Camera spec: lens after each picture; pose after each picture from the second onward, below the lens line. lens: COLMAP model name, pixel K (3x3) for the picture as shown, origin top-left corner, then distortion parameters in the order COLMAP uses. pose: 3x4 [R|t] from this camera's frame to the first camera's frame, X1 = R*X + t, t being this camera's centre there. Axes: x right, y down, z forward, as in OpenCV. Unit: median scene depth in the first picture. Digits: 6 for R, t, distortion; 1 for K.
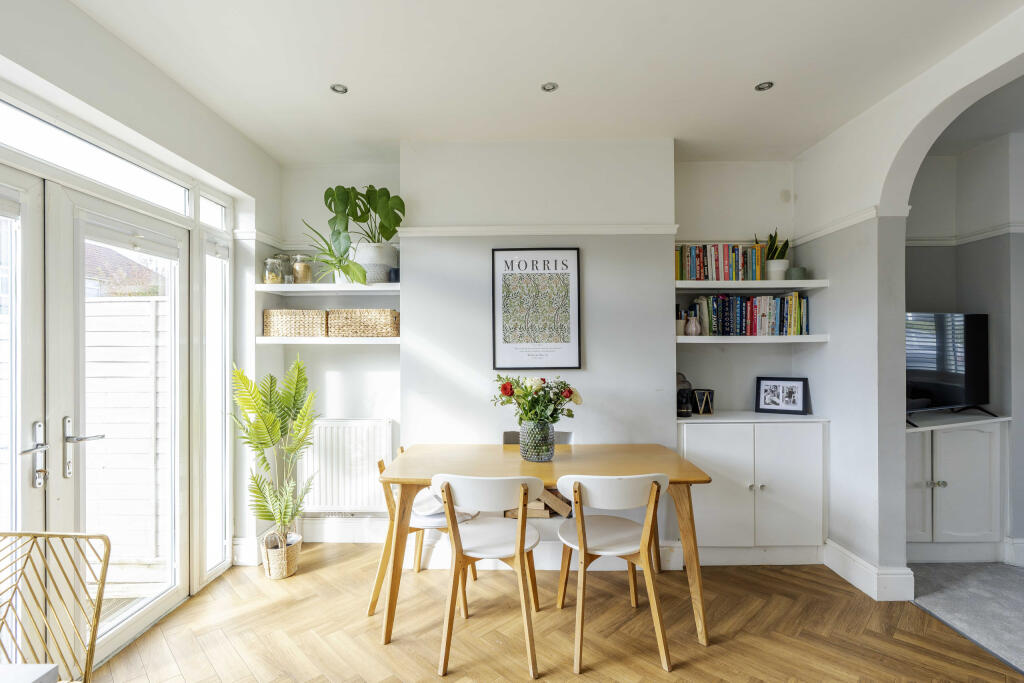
lens RADIAL K [[481.7, 0, 507.6], [0, 481.7, 347.8], [0, 0, 1]] dist [-0.003612, 0.000876]
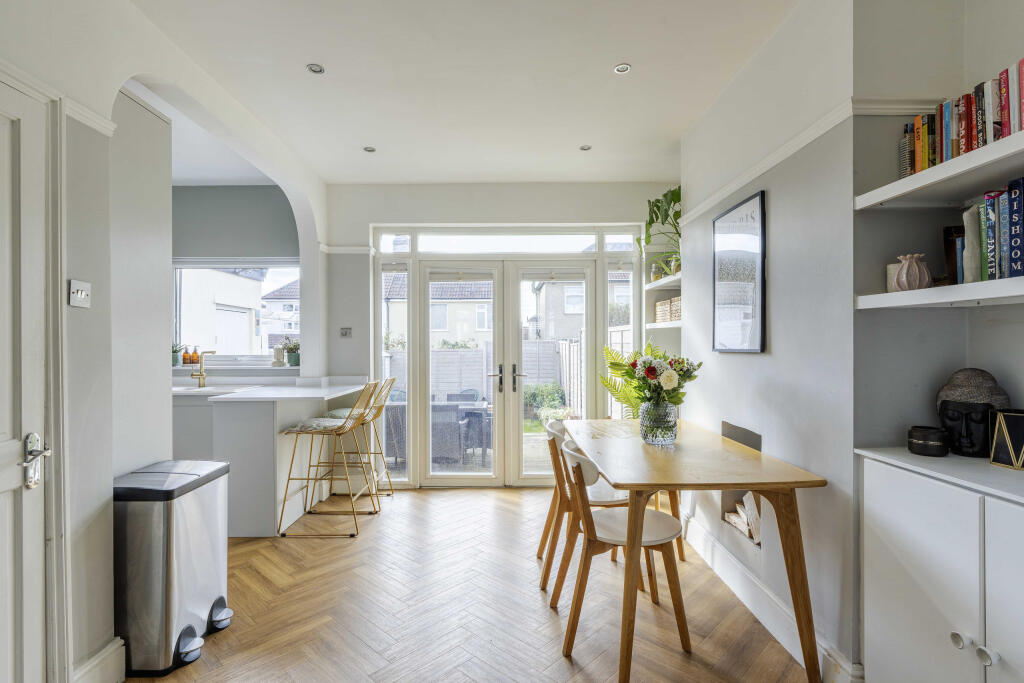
lens RADIAL K [[512.9, 0, 512.0], [0, 512.9, 341.5], [0, 0, 1]] dist [-0.002708, 0.000129]
pose [[0.036658, 0.000893, -0.999327, 0.922892], [0.007510, 0.999971, 0.001169, 0.023003], [0.999300, -0.007548, 0.036651, 0.578105]]
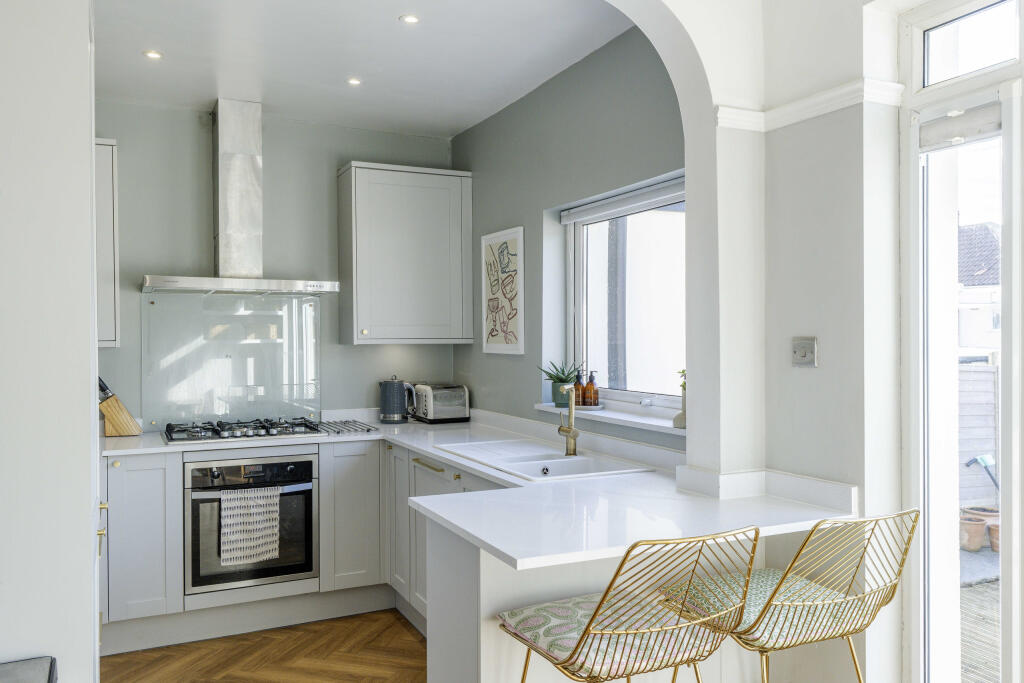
lens RADIAL K [[793.9, 0, 512.0], [0, 793.9, 341.5], [0, 0, 1]] dist [0.010082, 0.007795]
pose [[-0.896913, 0.011865, -0.442048, 0.053665], [0.011187, 0.999929, 0.004140, -0.018747], [0.442066, -0.001232, -0.896982, 0.731442]]
